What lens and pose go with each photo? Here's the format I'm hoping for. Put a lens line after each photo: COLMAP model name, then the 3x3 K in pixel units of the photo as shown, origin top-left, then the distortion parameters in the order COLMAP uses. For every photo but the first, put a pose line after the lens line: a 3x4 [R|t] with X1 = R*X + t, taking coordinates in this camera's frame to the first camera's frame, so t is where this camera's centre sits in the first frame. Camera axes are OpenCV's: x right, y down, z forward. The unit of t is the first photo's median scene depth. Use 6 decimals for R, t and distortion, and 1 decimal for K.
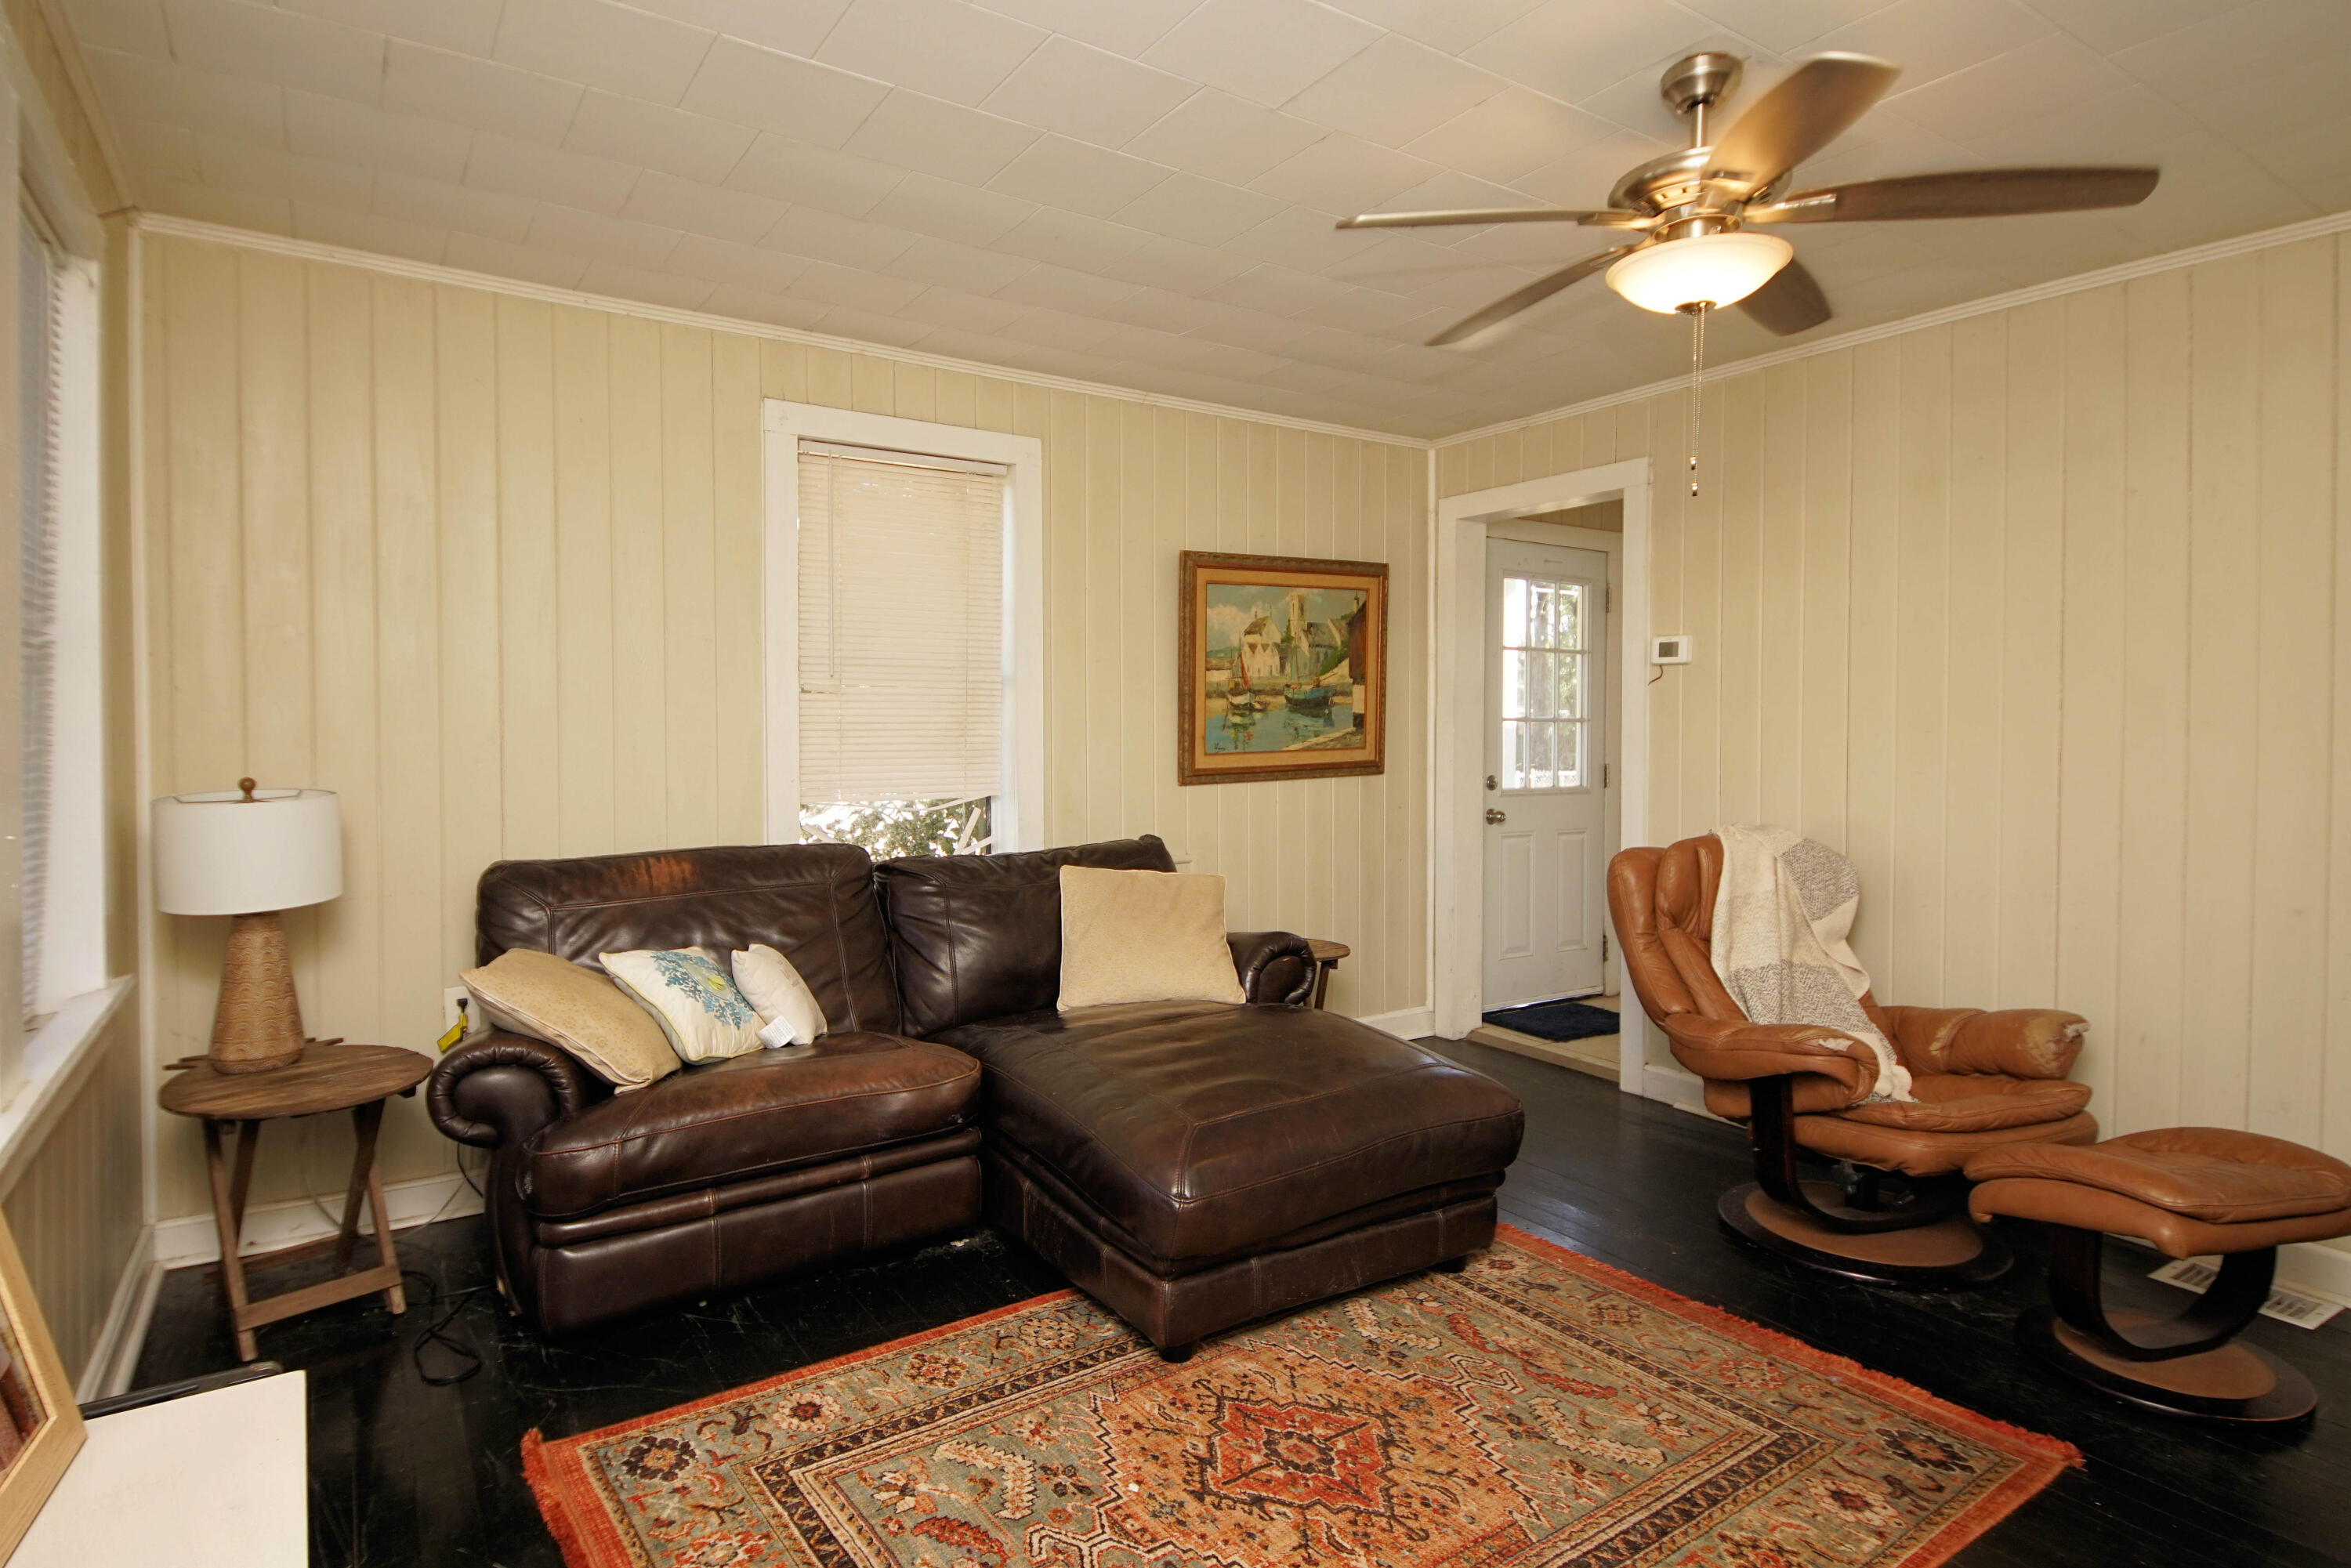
lens RADIAL K [[1259.5, 0, 1157.4], [0, 1259.5, 766.5], [0, 0, 1]] dist [0.037953, -0.034211]
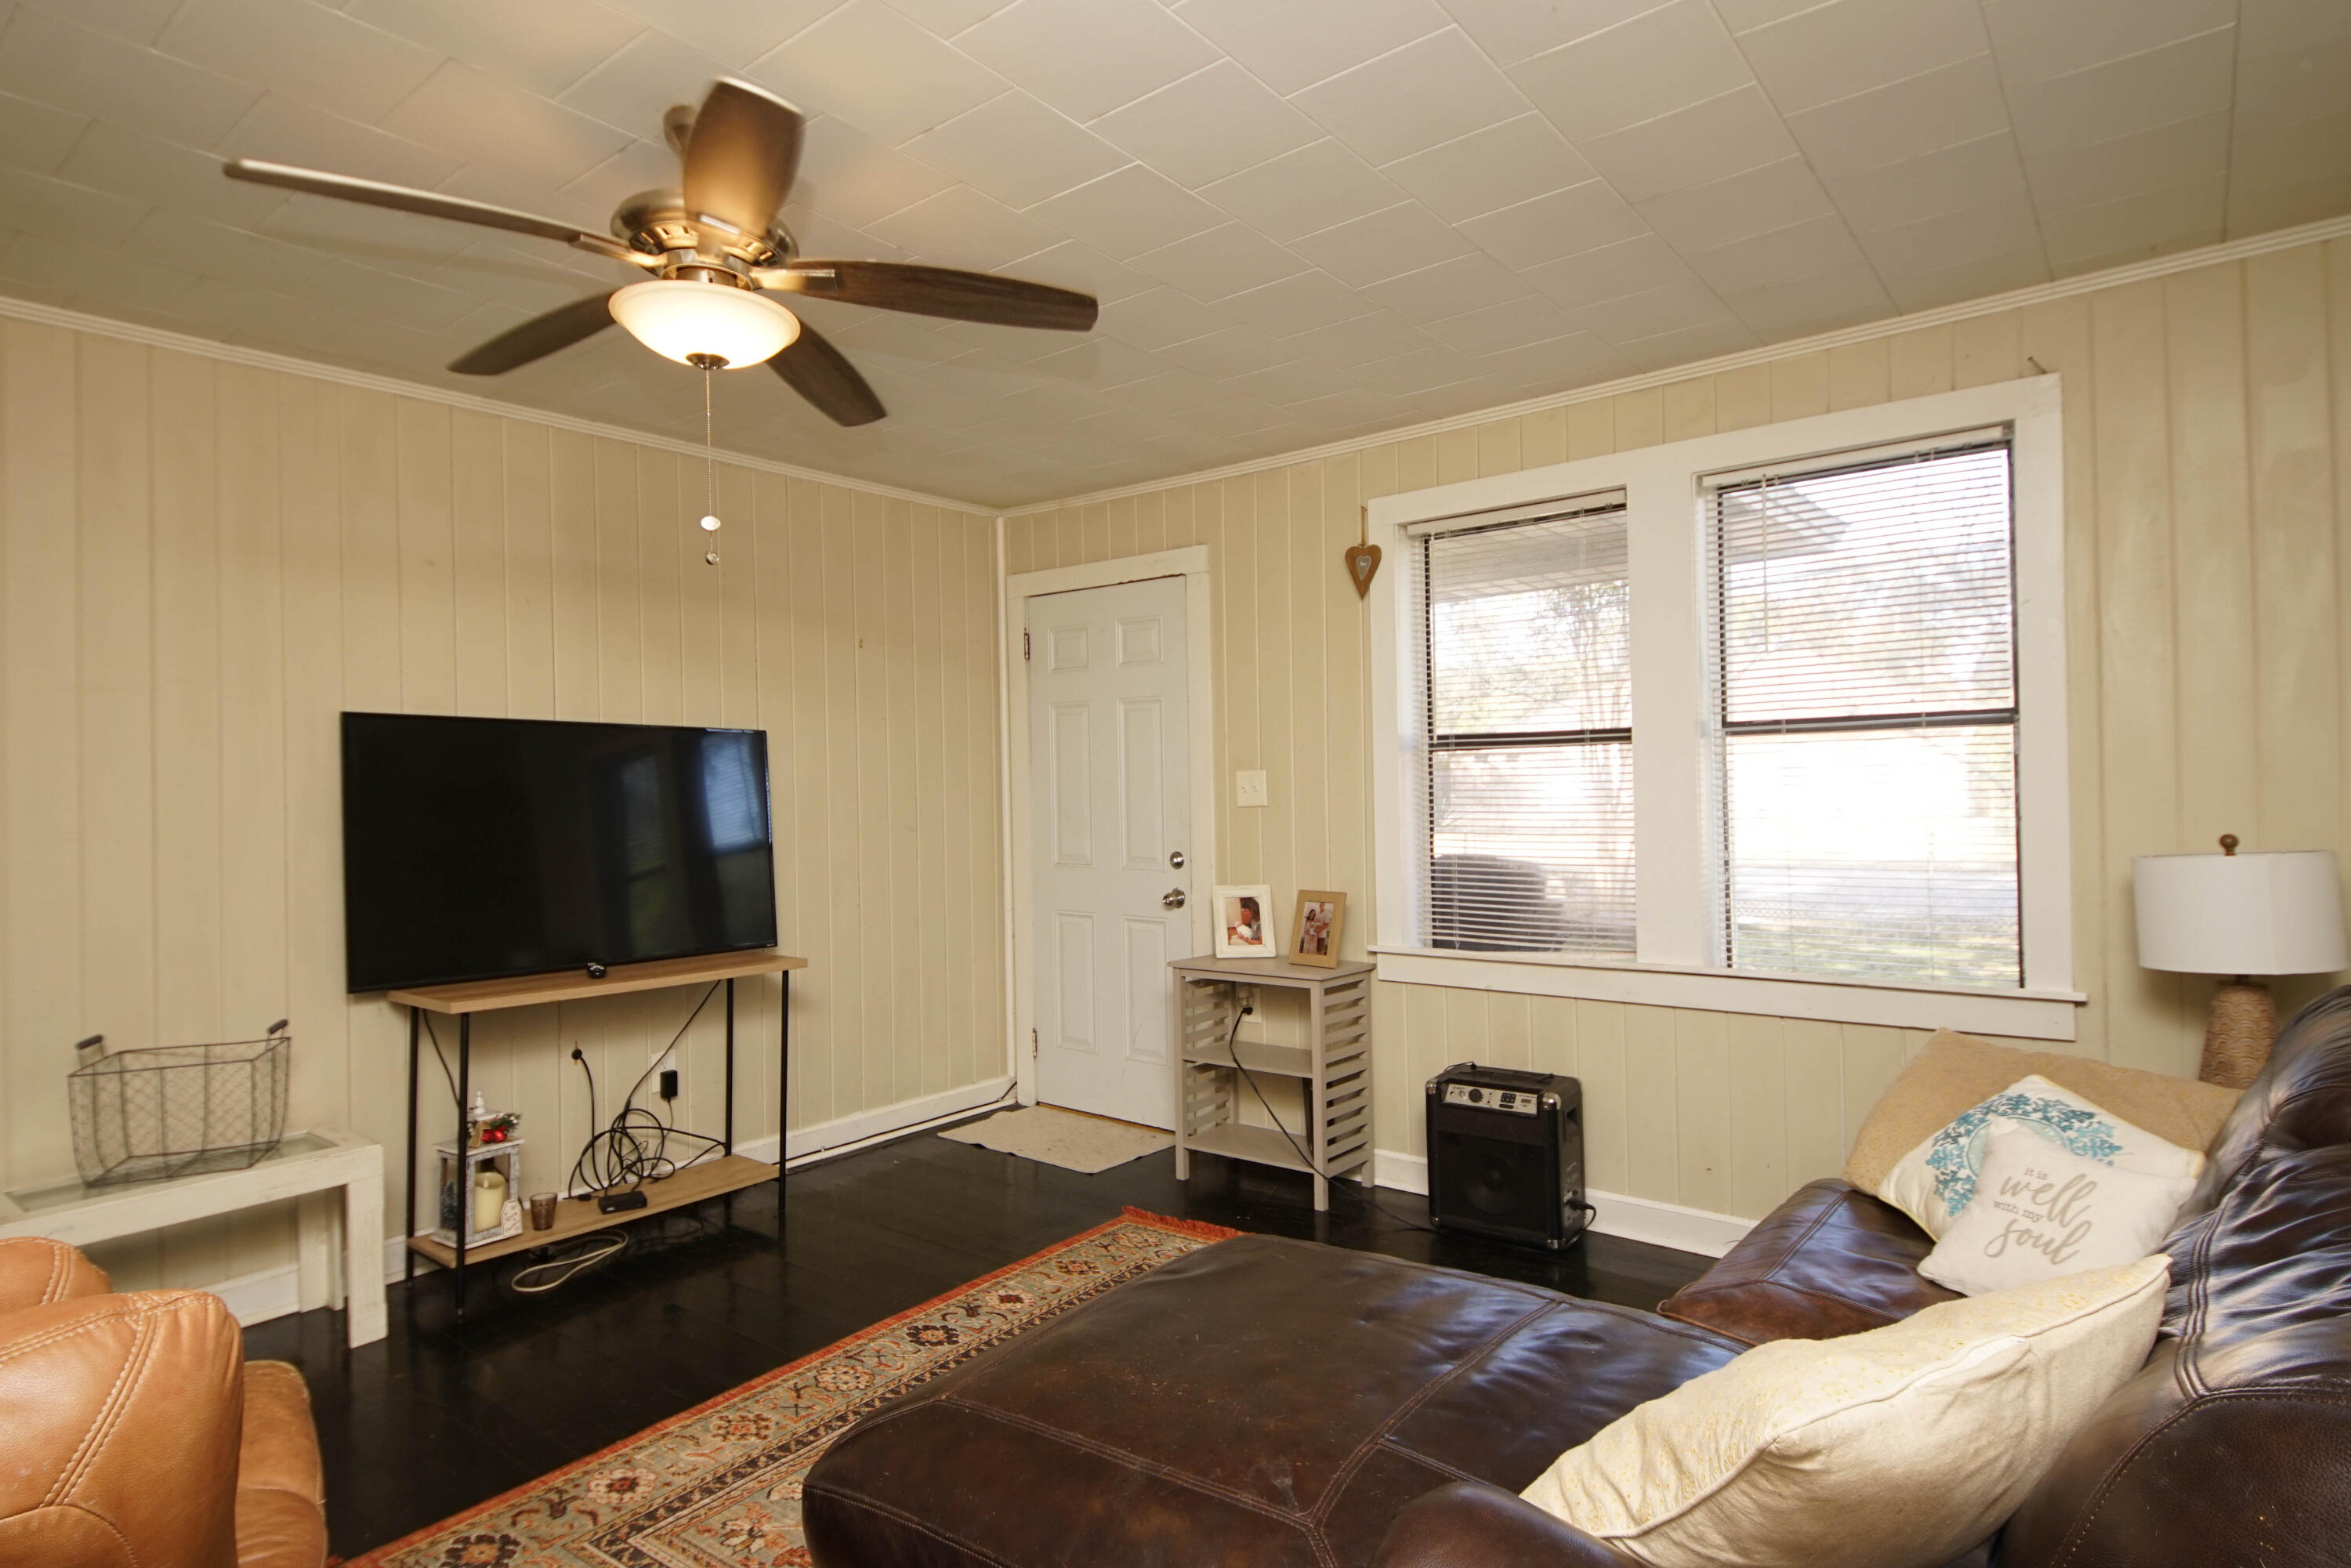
lens RADIAL K [[1259.5, 0, 1157.4], [0, 1259.5, 766.5], [0, 0, 1]] dist [0.037953, -0.034211]
pose [[-0.951119, 0.002355, -0.308815, 0.248305], [-0.001407, 0.999928, 0.011958, -0.037900], [0.308821, 0.011808, -0.951047, 1.238120]]
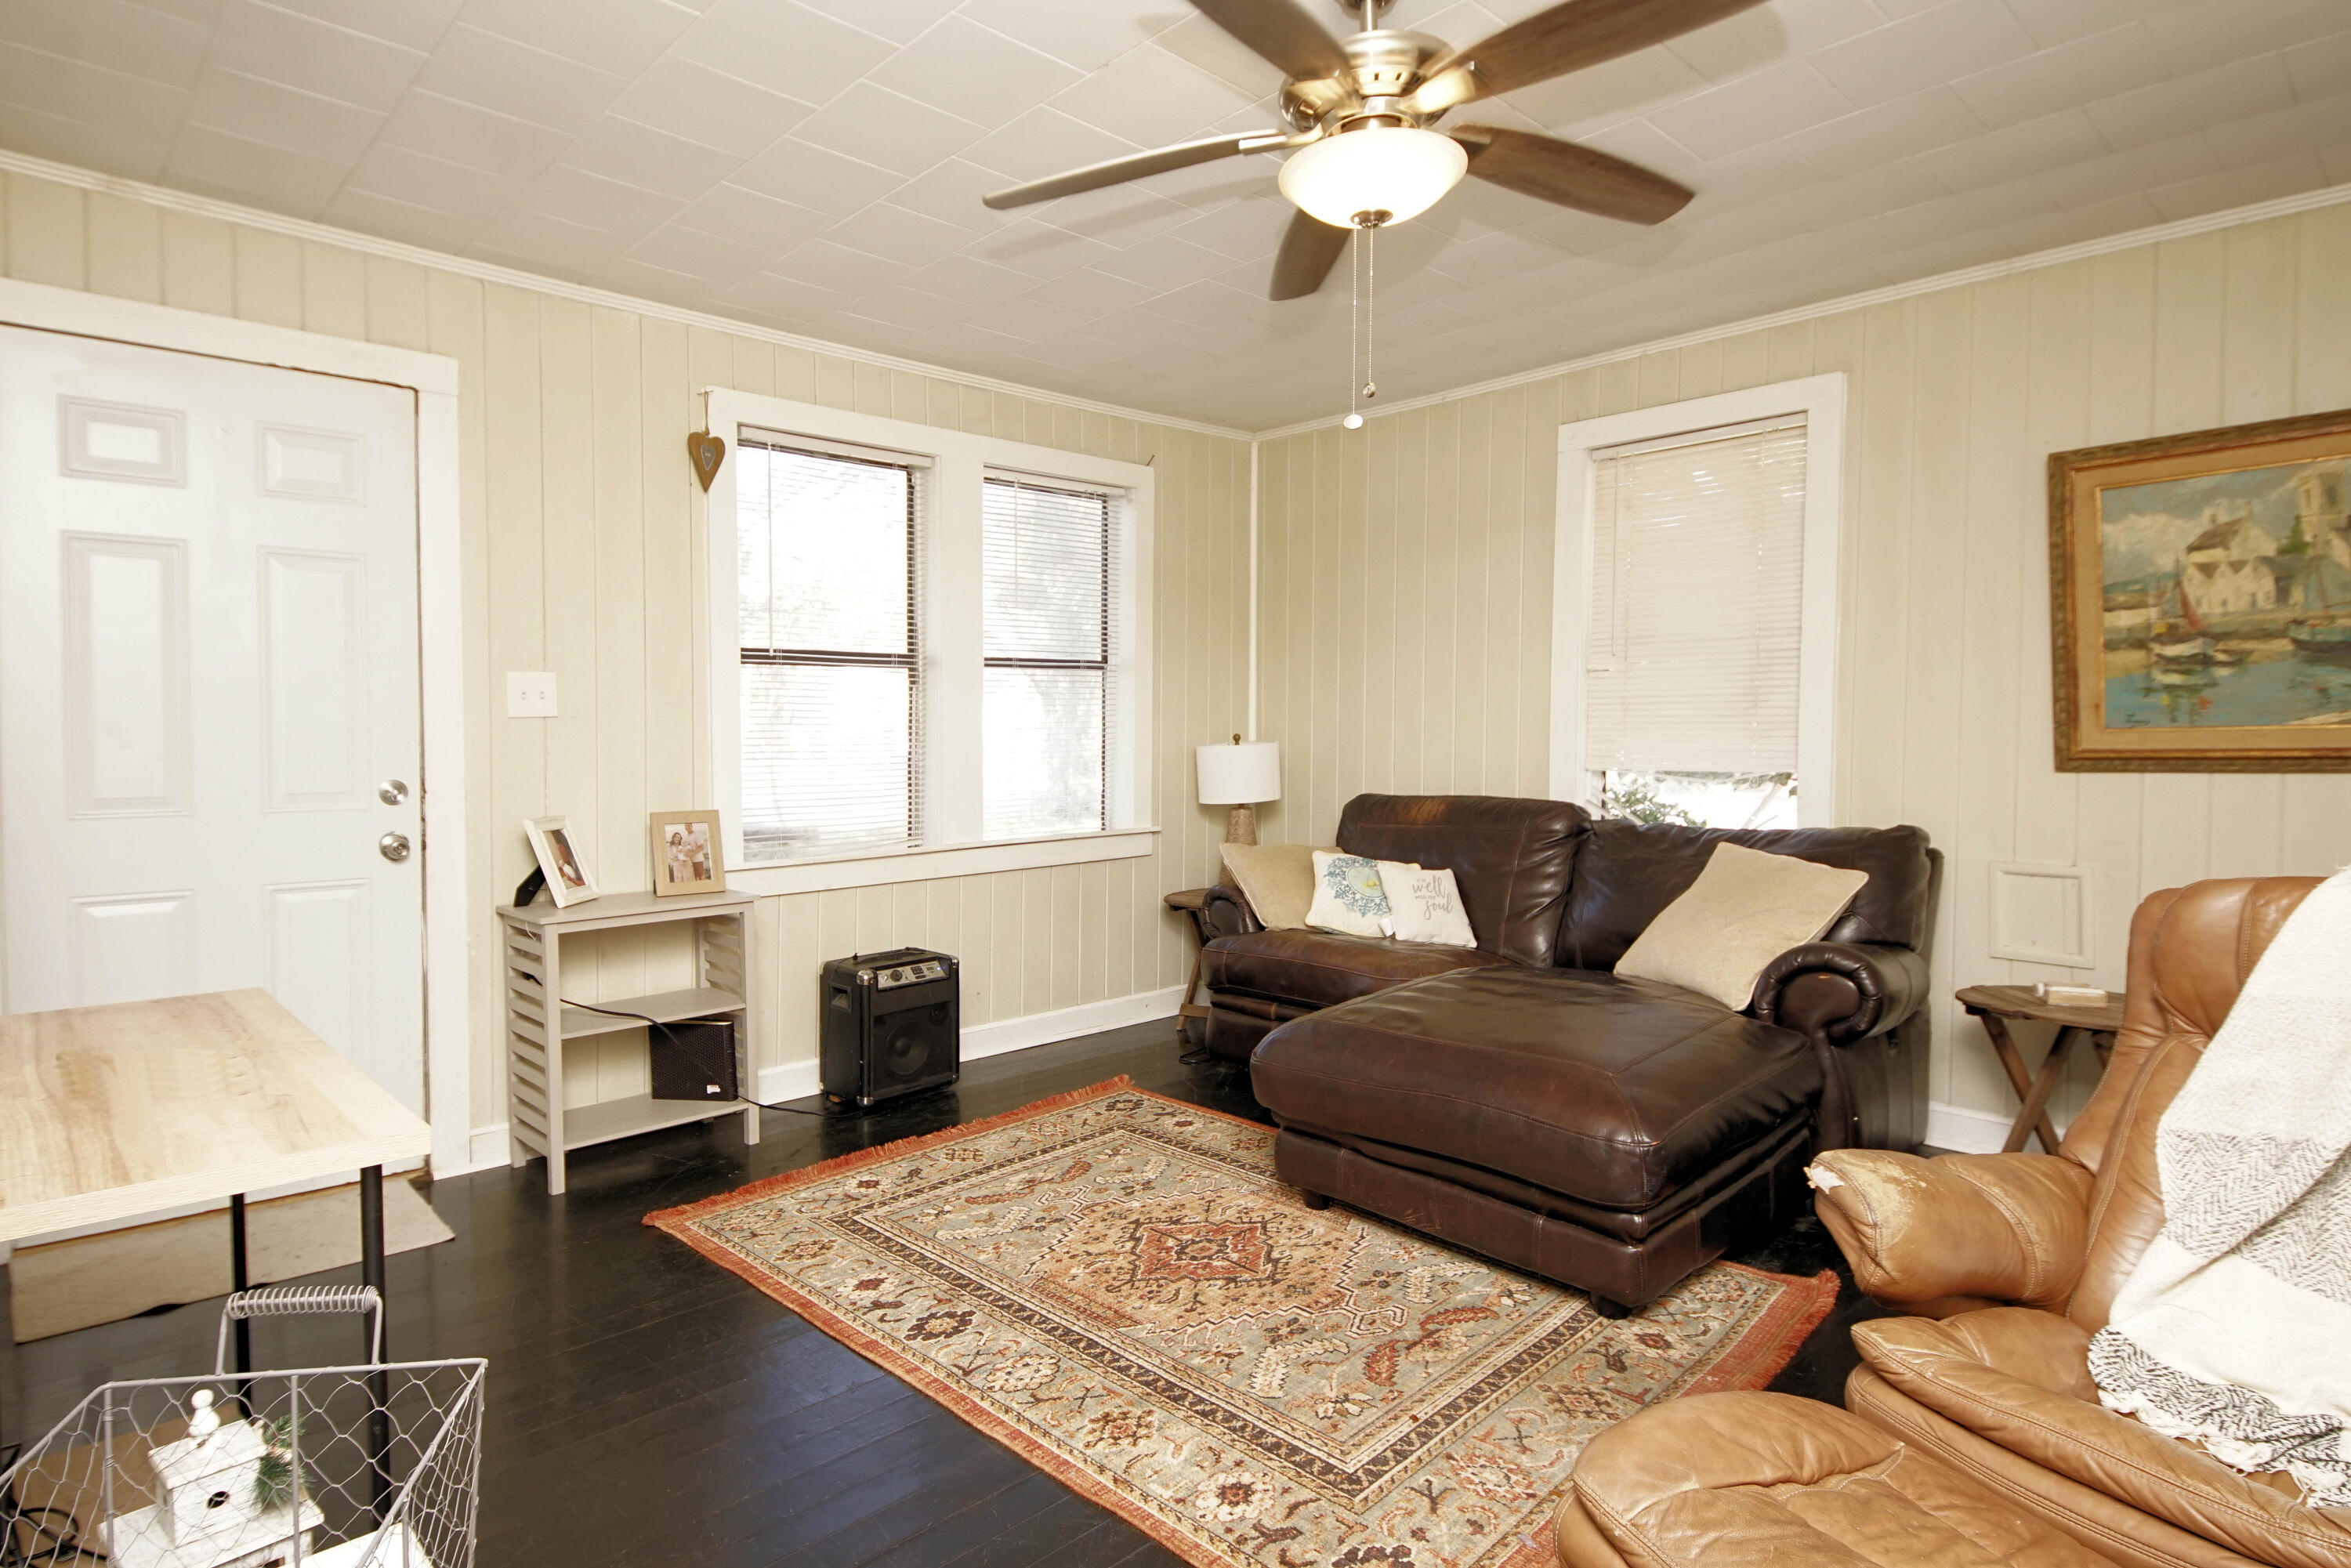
lens RADIAL K [[1259.5, 0, 1157.4], [0, 1259.5, 766.5], [0, 0, 1]] dist [0.037953, -0.034211]
pose [[0.170781, 0.028016, -0.984911, 0.808440], [-0.031562, 0.999238, 0.022951, 0.014213], [0.984803, 0.027166, 0.171535, 0.432941]]
